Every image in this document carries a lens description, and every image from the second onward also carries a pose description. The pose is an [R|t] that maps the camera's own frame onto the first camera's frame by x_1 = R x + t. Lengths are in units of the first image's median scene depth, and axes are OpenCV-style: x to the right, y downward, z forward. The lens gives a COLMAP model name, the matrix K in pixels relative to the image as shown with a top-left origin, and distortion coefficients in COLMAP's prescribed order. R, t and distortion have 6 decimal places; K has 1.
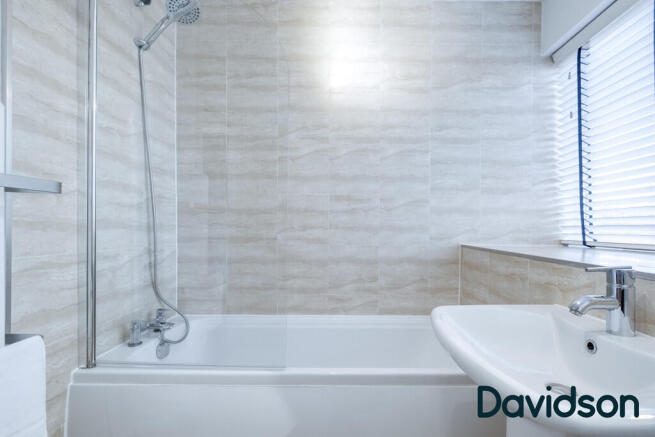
lens RADIAL K [[301.1, 0, 340.0], [0, 301.1, 228.8], [0, 0, 1]] dist [0.005616, -0.002051]
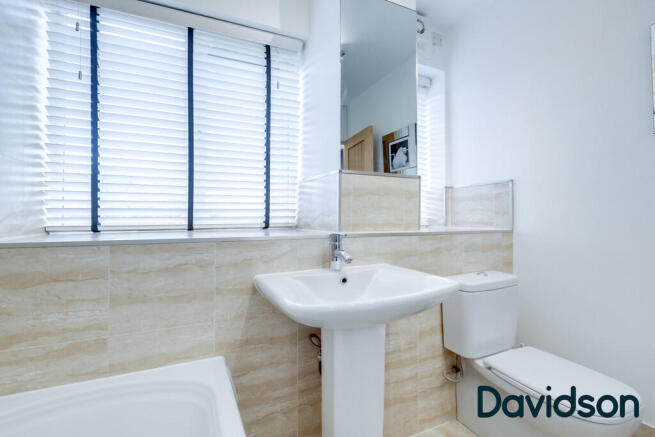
lens RADIAL K [[301.1, 0, 329.7], [0, 301.1, 206.9], [0, 0, 1]] dist [0.005616, -0.002051]
pose [[-0.416690, 0.016652, 0.908896, -0.260768], [0.000964, 0.999840, -0.017877, 0.001822], [-0.909048, -0.006573, -0.416640, 0.672316]]
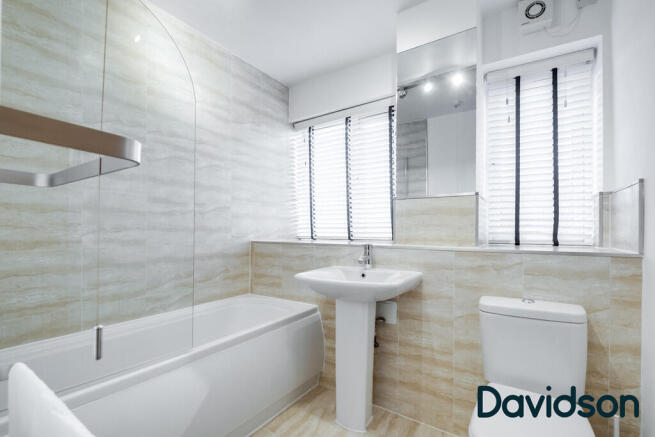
lens RADIAL K [[290.5, 0, 336.1], [0, 290.5, 228.7], [0, 0, 1]] dist [0.002933, -0.000363]
pose [[0.547504, 0.000280, 0.836803, -0.497216], [0.005350, 0.999978, -0.003835, 0.002972], [-0.836786, 0.006576, 0.547490, -0.051544]]
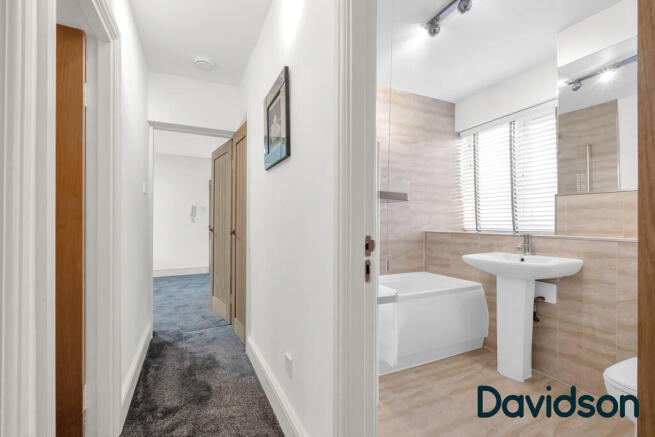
lens RADIAL K [[284.4, 0, 336.7], [0, 284.4, 222.3], [0, 0, 1]] dist [-0.008360, -0.000294]
pose [[0.901806, -0.004176, 0.432121, -0.806046], [0.006229, 0.999975, -0.003336, 0.000924], [-0.432096, 0.005700, 0.901810, -0.300401]]
